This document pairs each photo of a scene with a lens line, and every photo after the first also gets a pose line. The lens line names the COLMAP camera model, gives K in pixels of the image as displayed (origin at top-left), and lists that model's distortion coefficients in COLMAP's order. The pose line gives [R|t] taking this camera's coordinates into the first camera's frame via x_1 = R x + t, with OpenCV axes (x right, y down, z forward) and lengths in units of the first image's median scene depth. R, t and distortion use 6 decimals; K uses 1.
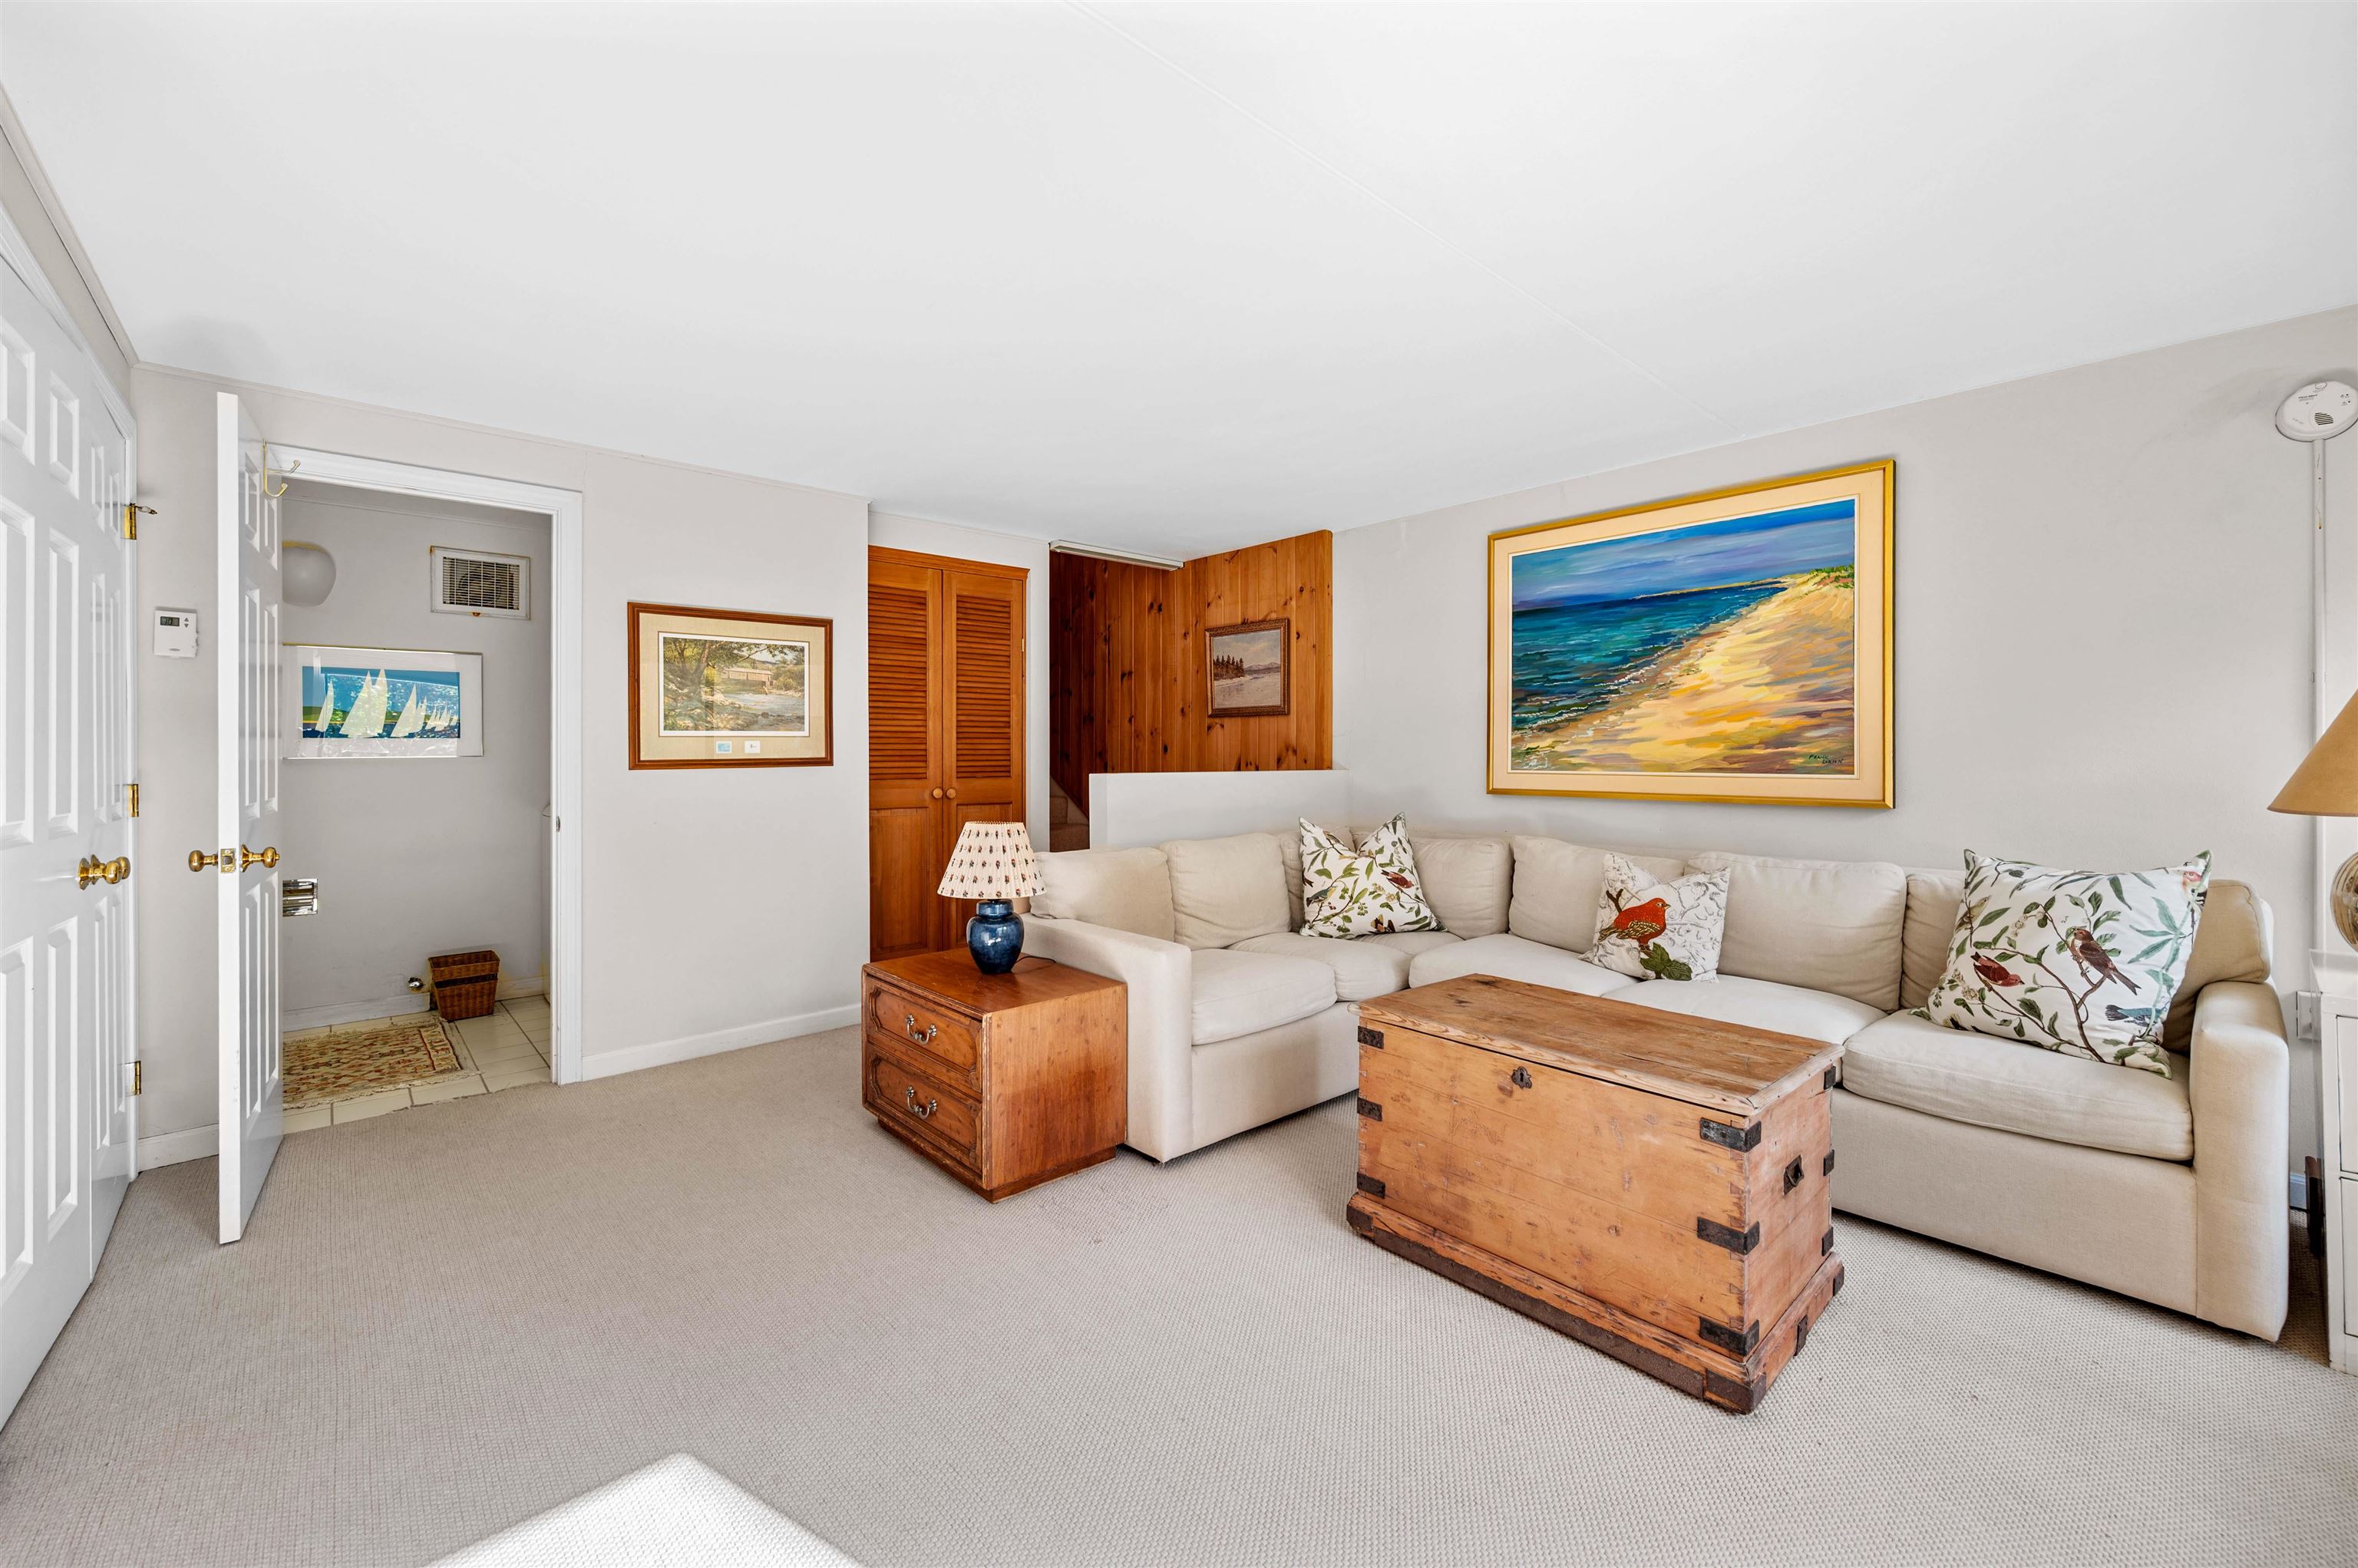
lens RADIAL K [[949.4, 0, 1155.5], [0, 949.4, 747.7], [0, 0, 1]] dist [-0.002278, 0.000822]
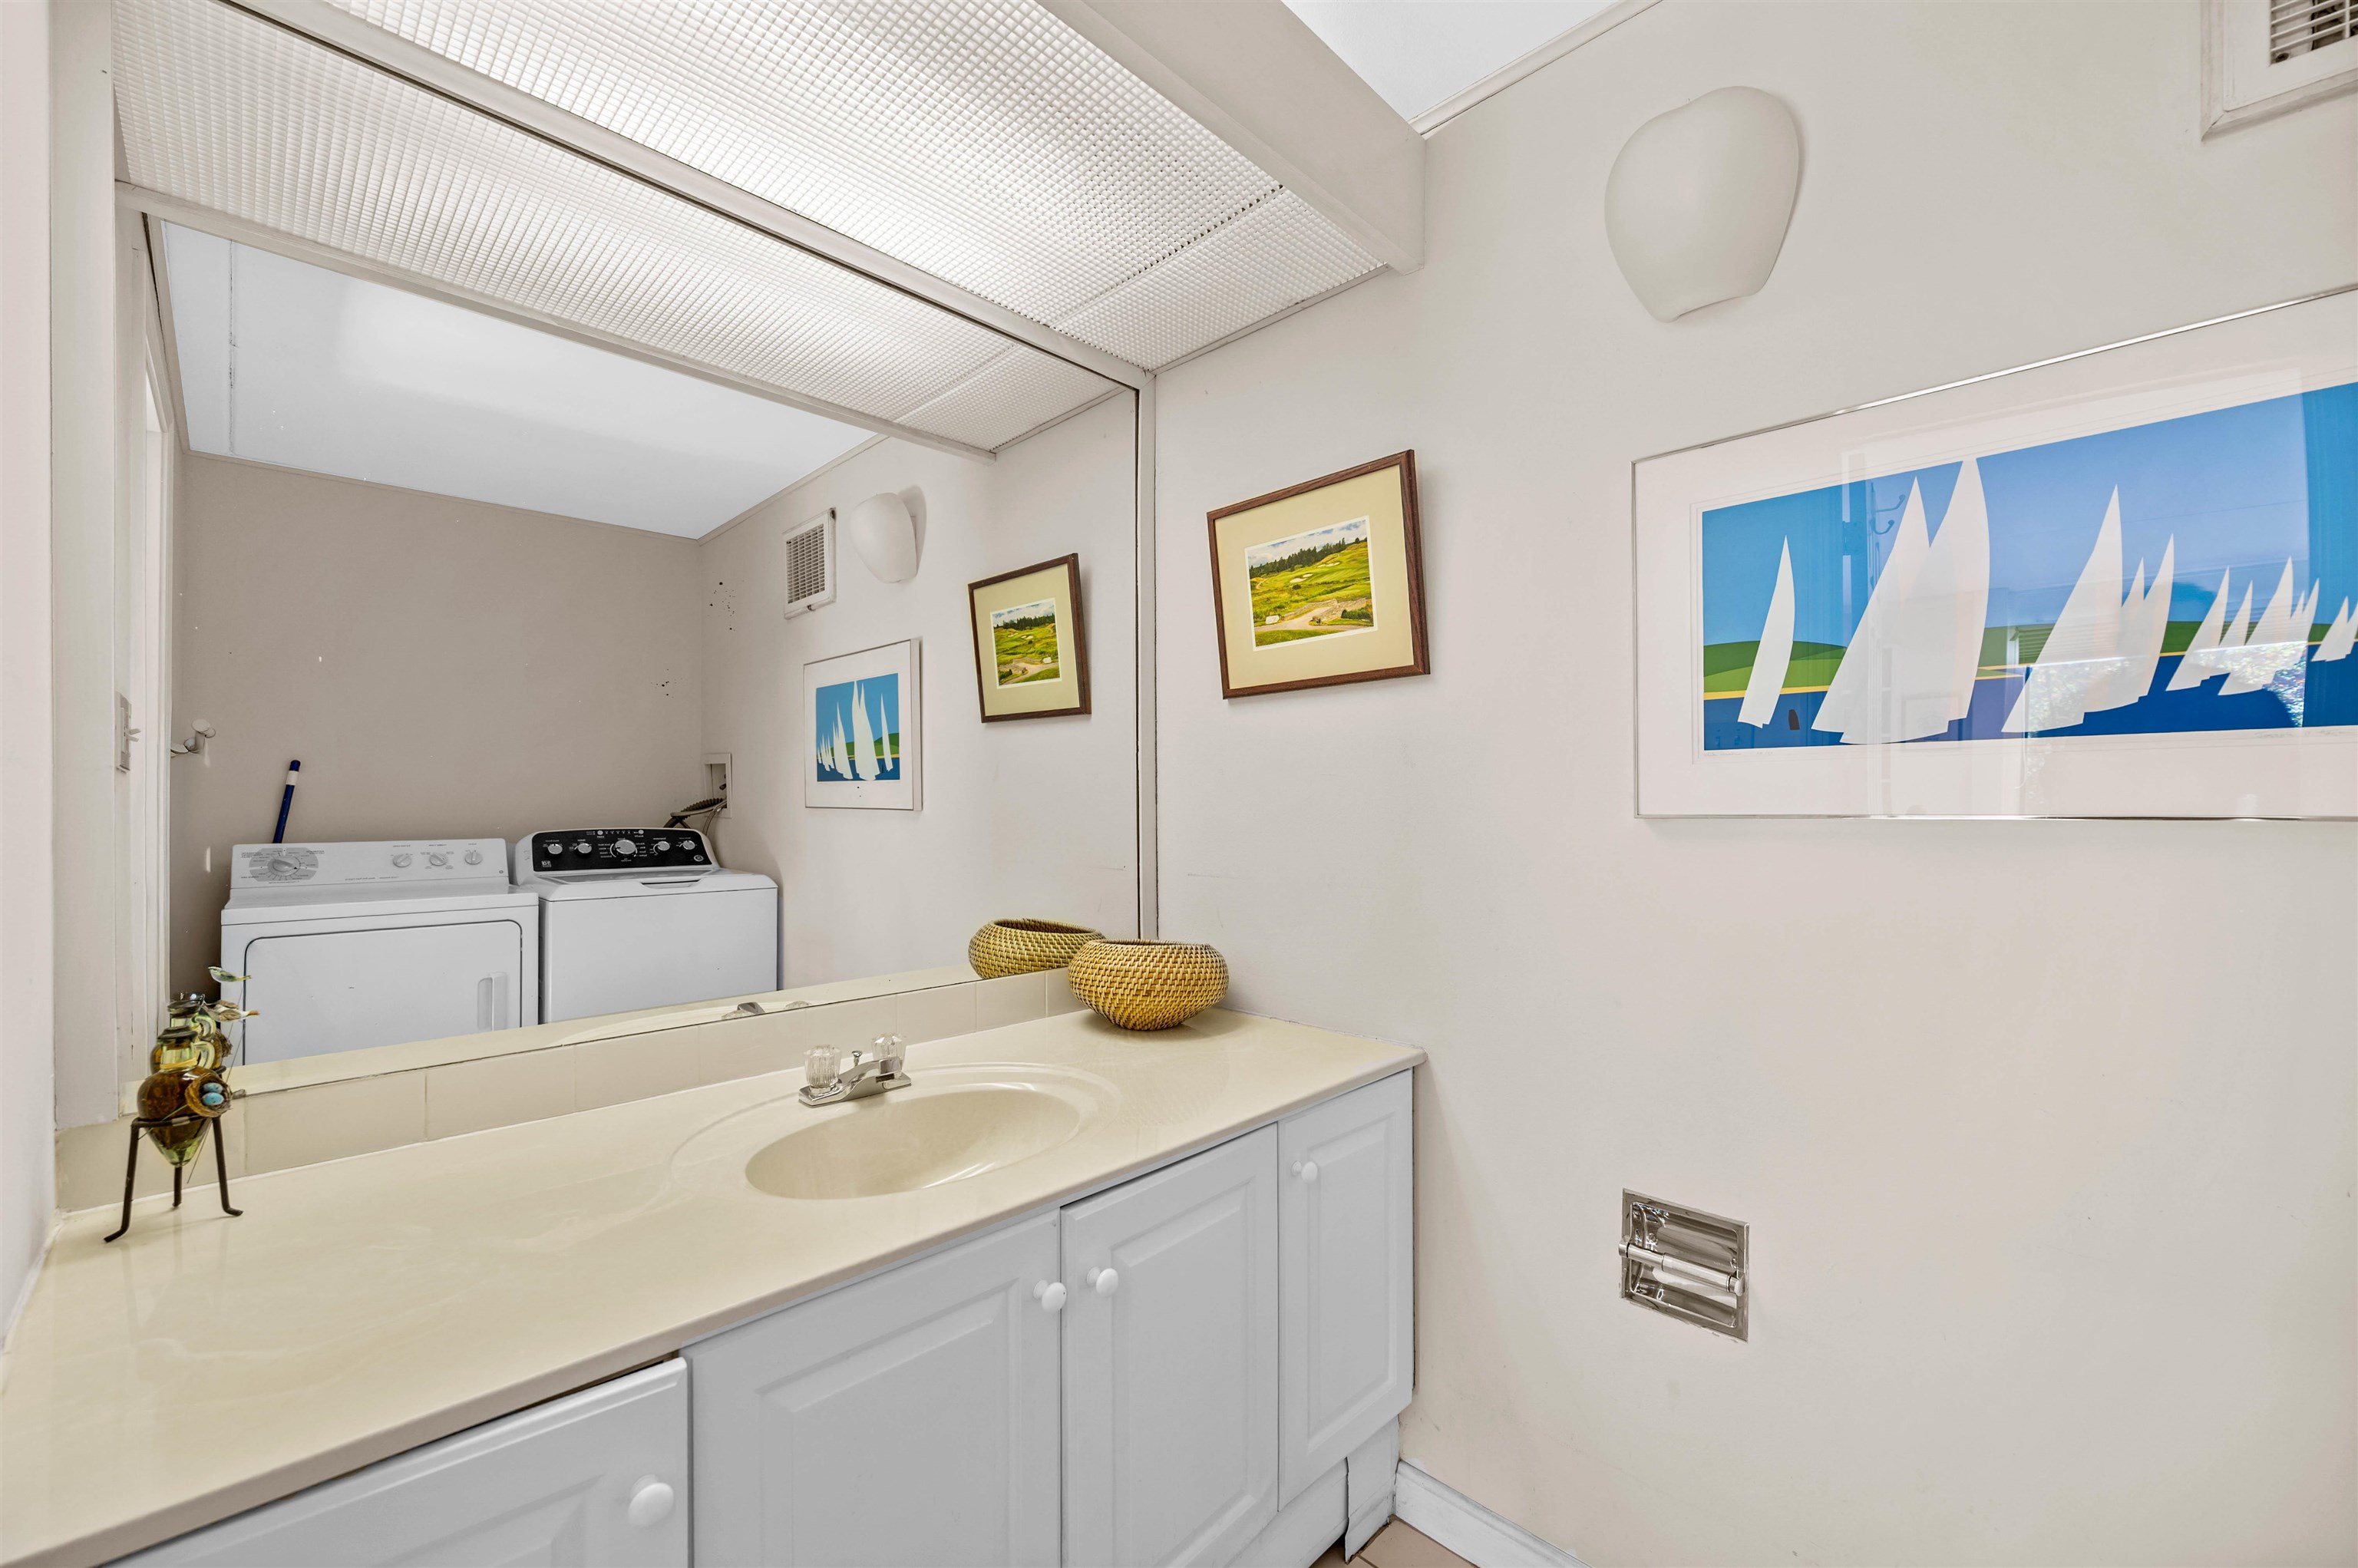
lens RADIAL K [[949.4, 0, 1157.9], [0, 949.4, 798.8], [0, 0, 1]] dist [-0.002278, 0.000822]
pose [[0.074098, -0.000484, -0.997251, -0.579783], [0.003356, 0.999994, -0.000236, 0.005124], [0.997245, -0.003329, 0.074099, 0.765095]]
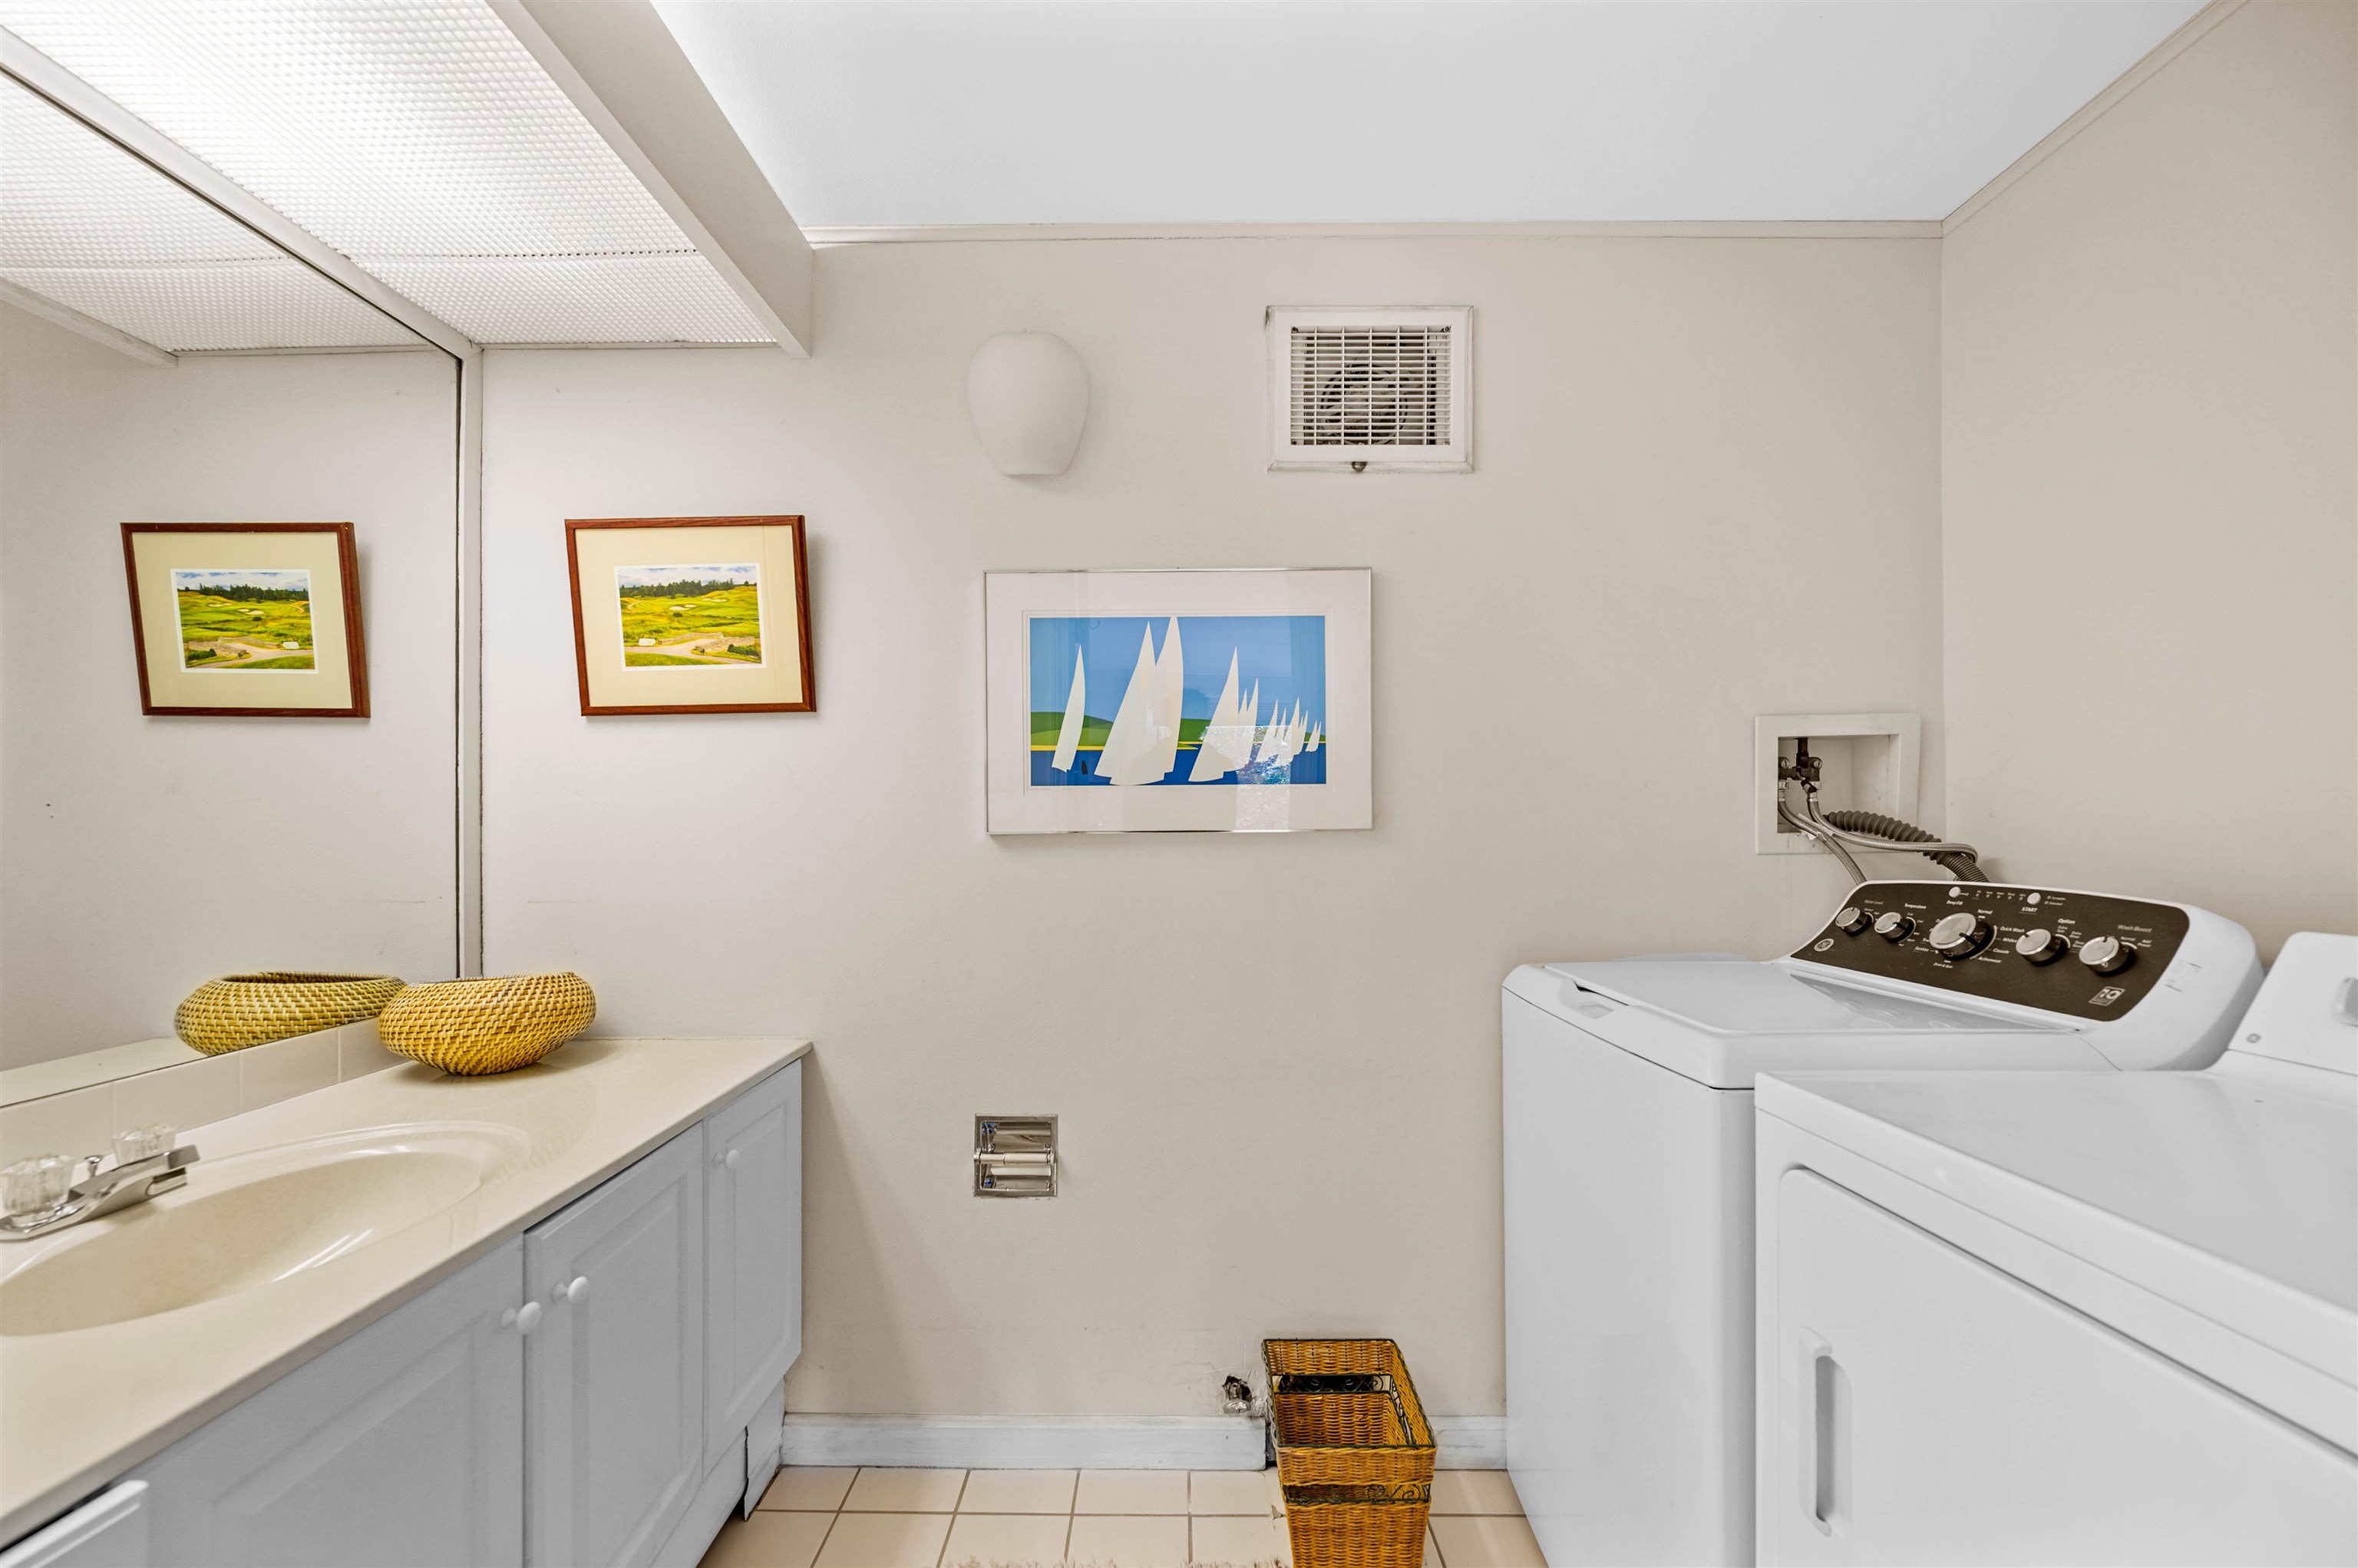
lens RADIAL K [[949.4, 0, 1184.4], [0, 949.4, 794.5], [0, 0, 1]] dist [-0.002278, 0.000822]
pose [[0.756879, -0.016212, -0.653354, -0.538455], [0.001522, 0.999733, -0.023044, 0.003986], [0.653554, 0.016447, 0.756701, 0.686288]]
